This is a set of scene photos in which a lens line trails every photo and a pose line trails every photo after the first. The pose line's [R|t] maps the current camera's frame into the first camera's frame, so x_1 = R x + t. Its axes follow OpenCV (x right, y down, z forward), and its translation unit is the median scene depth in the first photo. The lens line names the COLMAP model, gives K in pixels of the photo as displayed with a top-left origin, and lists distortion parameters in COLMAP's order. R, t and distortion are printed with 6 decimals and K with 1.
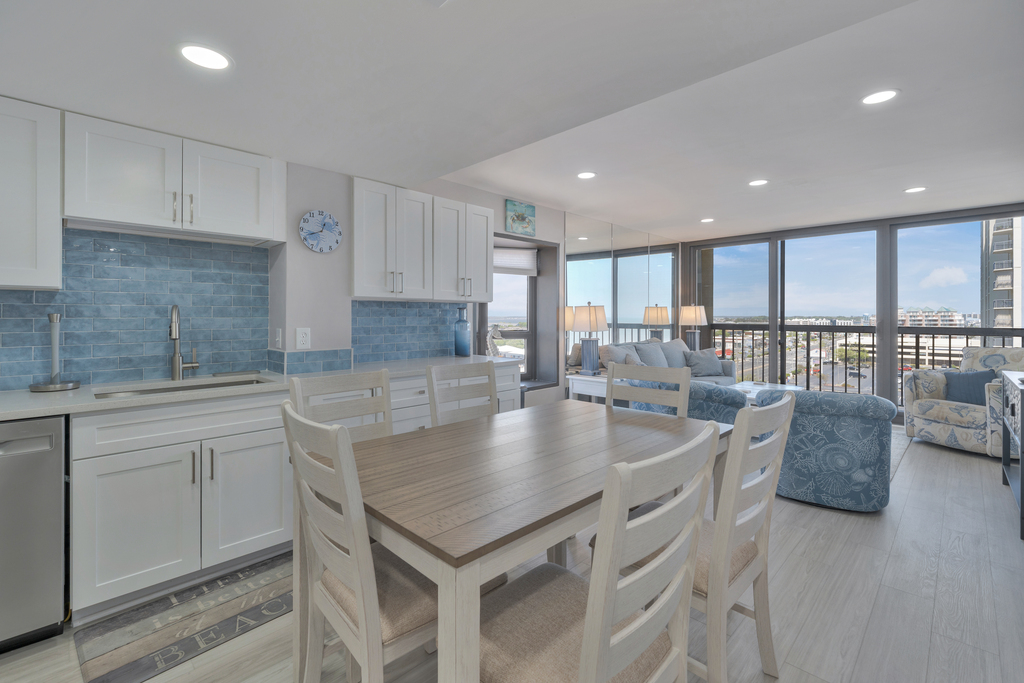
lens RADIAL K [[455.3, 0, 511.8], [0, 455.3, 311.3], [0, 0, 1]] dist [-0.000422, 0.000249]
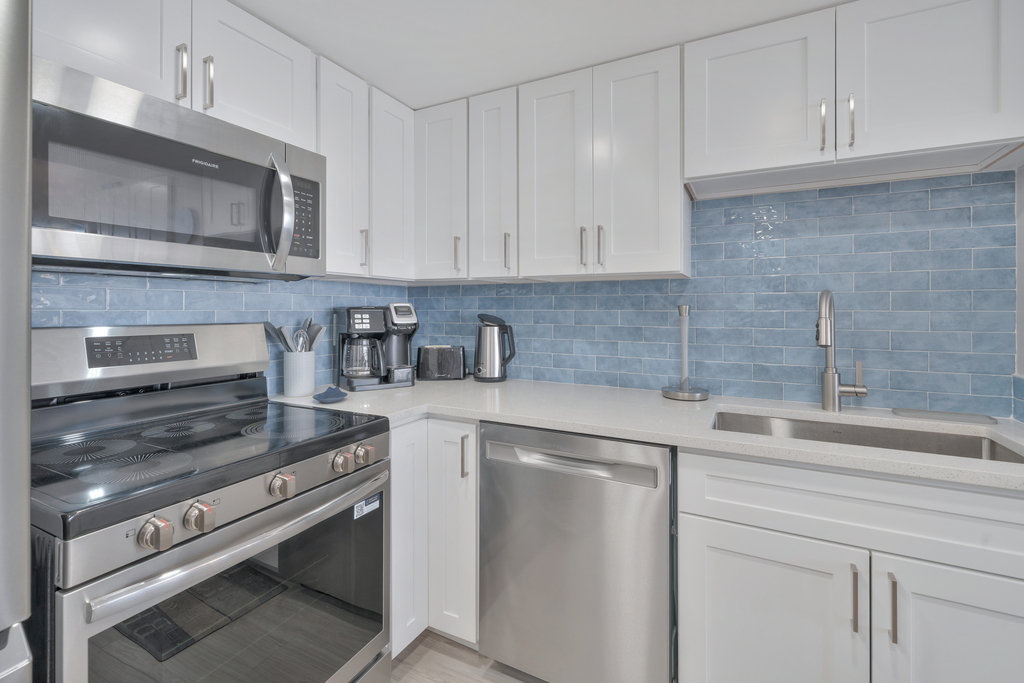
lens RADIAL K [[455.3, 0, 511.8], [0, 455.3, 311.3], [0, 0, 1]] dist [-0.000422, 0.000249]
pose [[0.296932, 0.005724, -0.954881, -0.281081], [0.011336, 0.999890, 0.009519, 0.004161], [0.954831, -0.013651, 0.296835, 0.416215]]
